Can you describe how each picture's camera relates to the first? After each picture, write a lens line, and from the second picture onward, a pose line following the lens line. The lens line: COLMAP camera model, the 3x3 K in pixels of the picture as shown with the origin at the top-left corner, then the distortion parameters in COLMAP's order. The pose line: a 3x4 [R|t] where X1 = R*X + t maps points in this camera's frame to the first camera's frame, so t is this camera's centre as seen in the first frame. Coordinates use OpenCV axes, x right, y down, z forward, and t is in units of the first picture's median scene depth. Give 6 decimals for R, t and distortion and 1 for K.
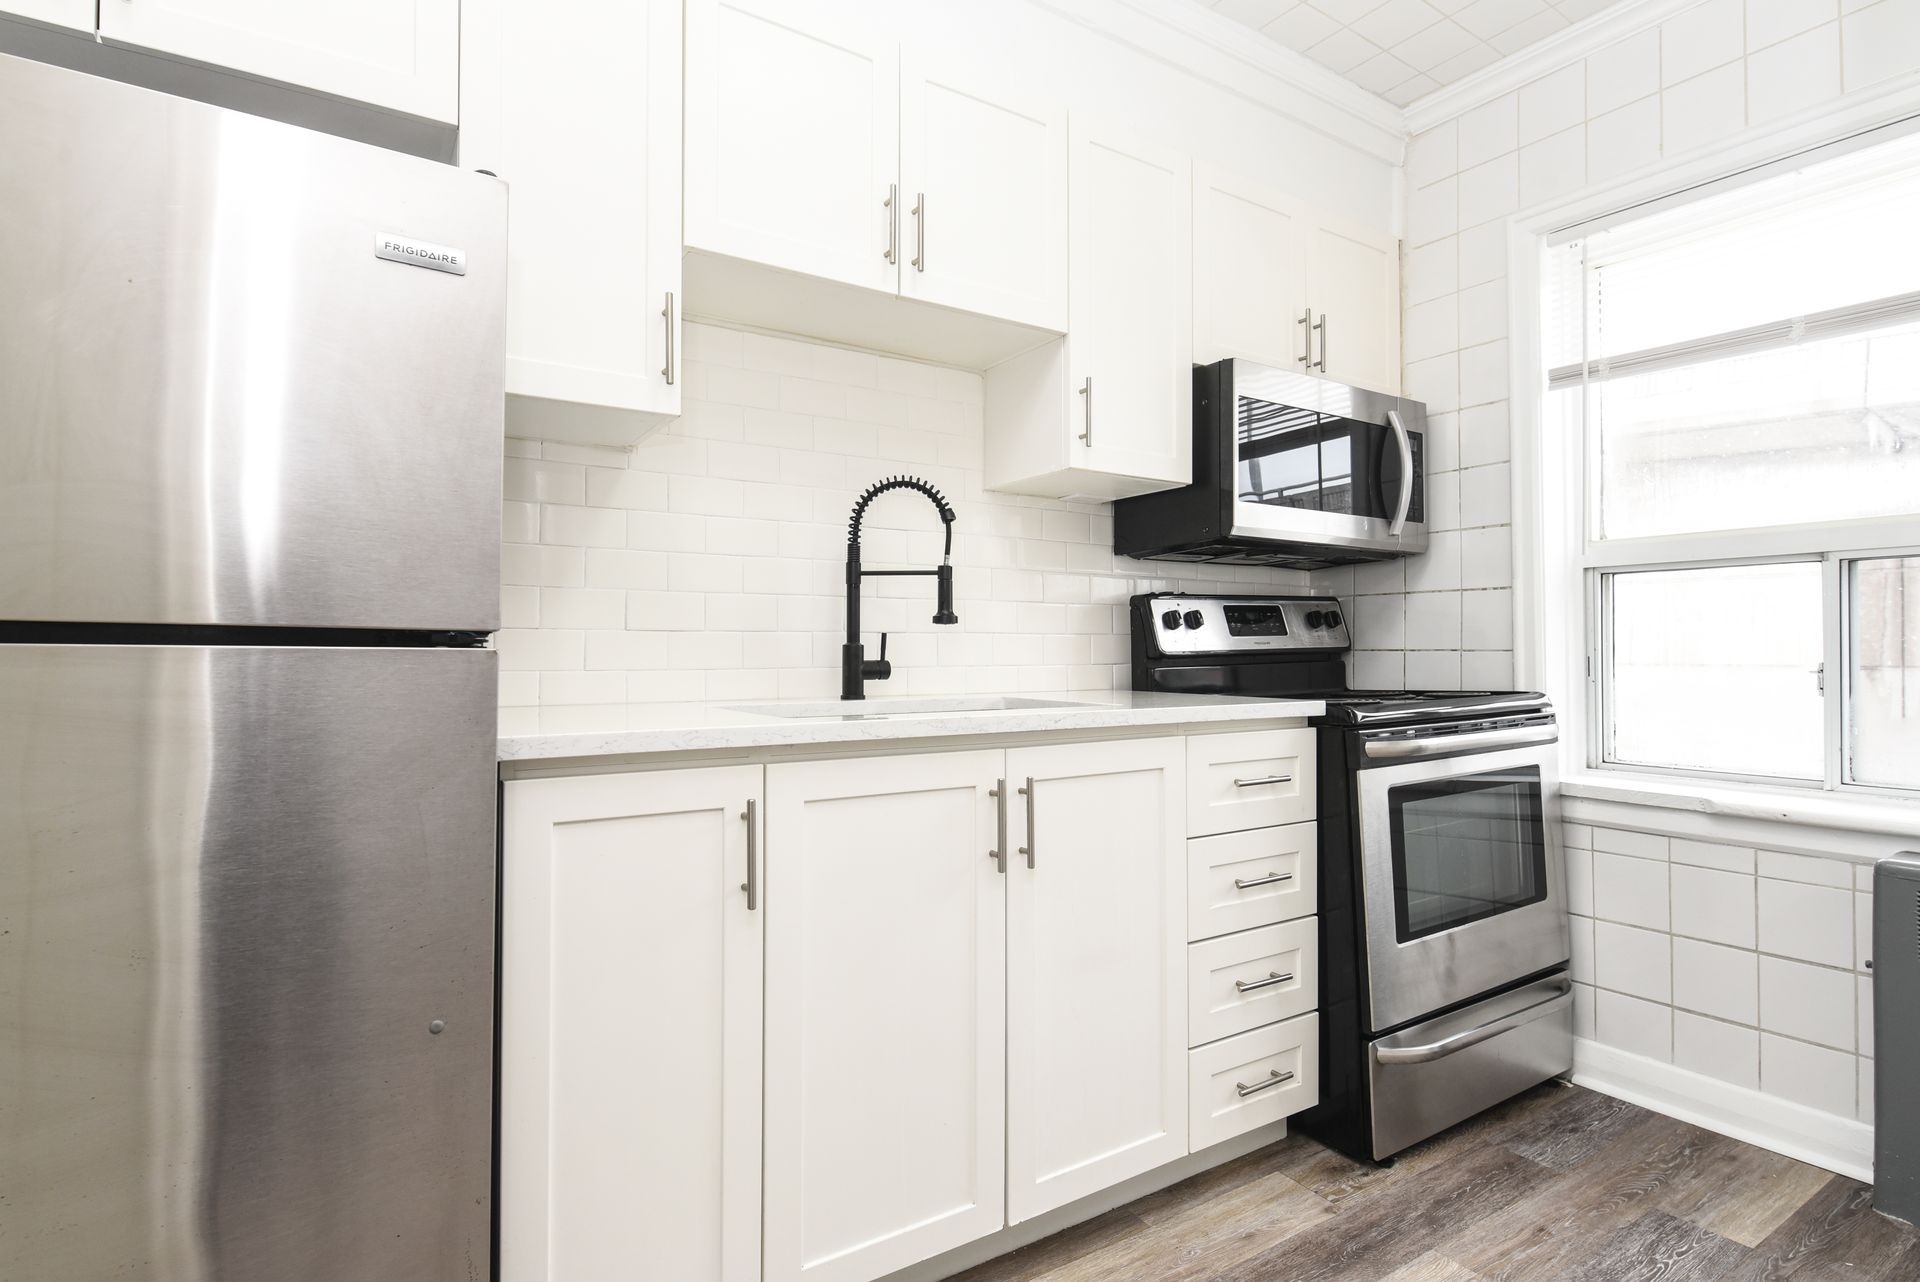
lens RADIAL K [[1030.7, 0, 957.2], [0, 1030.7, 642.1], [0, 0, 1]] dist [-0.021982, 0.000007]
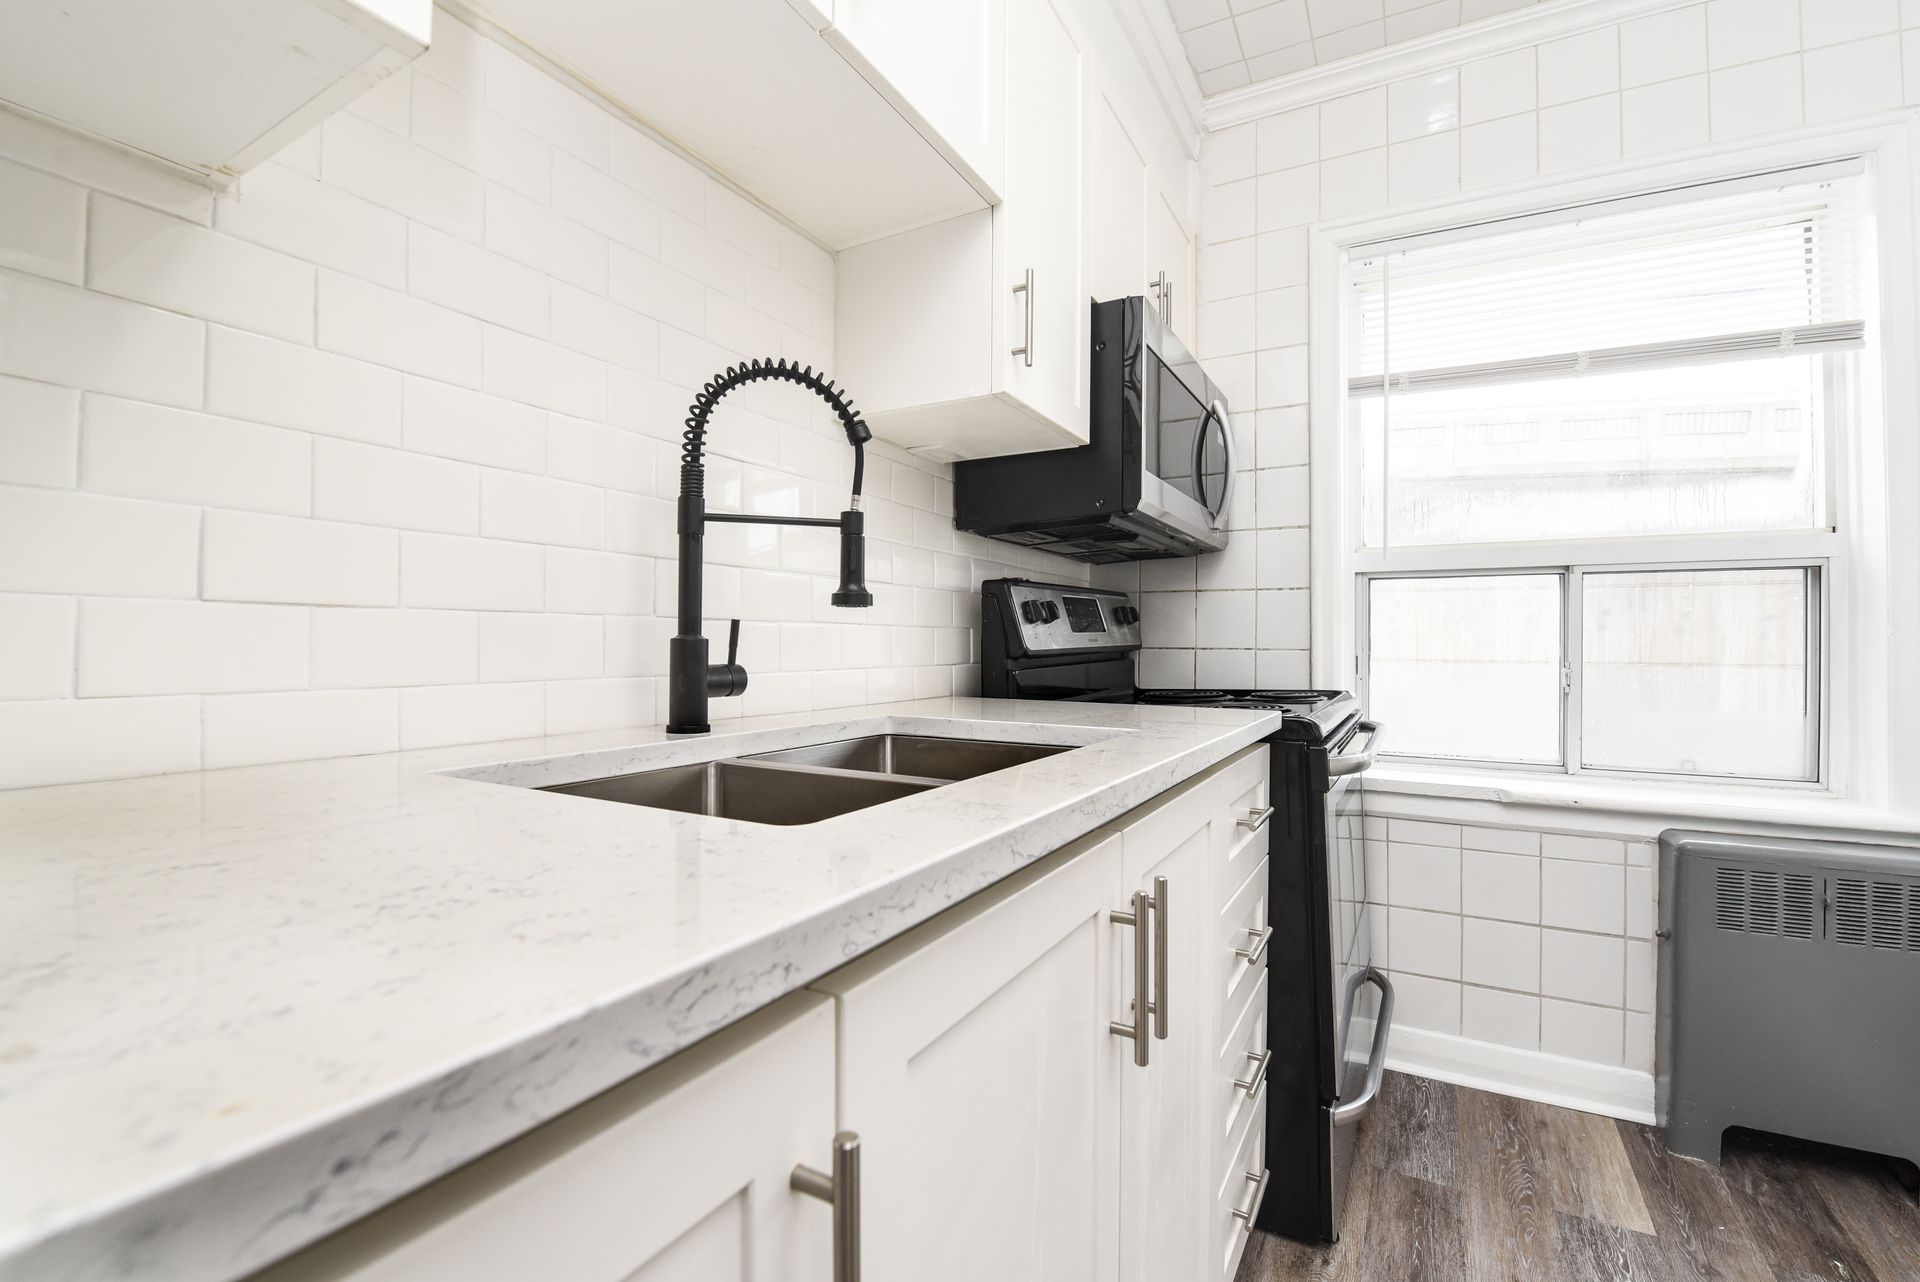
lens RADIAL K [[829.5, 0, 950.1], [0, 829.5, 644.9], [0, 0, 1]] dist [-0.019125, -0.000920]
pose [[0.875765, 0.006310, 0.482697, -0.197021], [-0.011255, 0.999910, 0.007348, 0.001276], [-0.482607, -0.011867, 0.875757, 0.519157]]
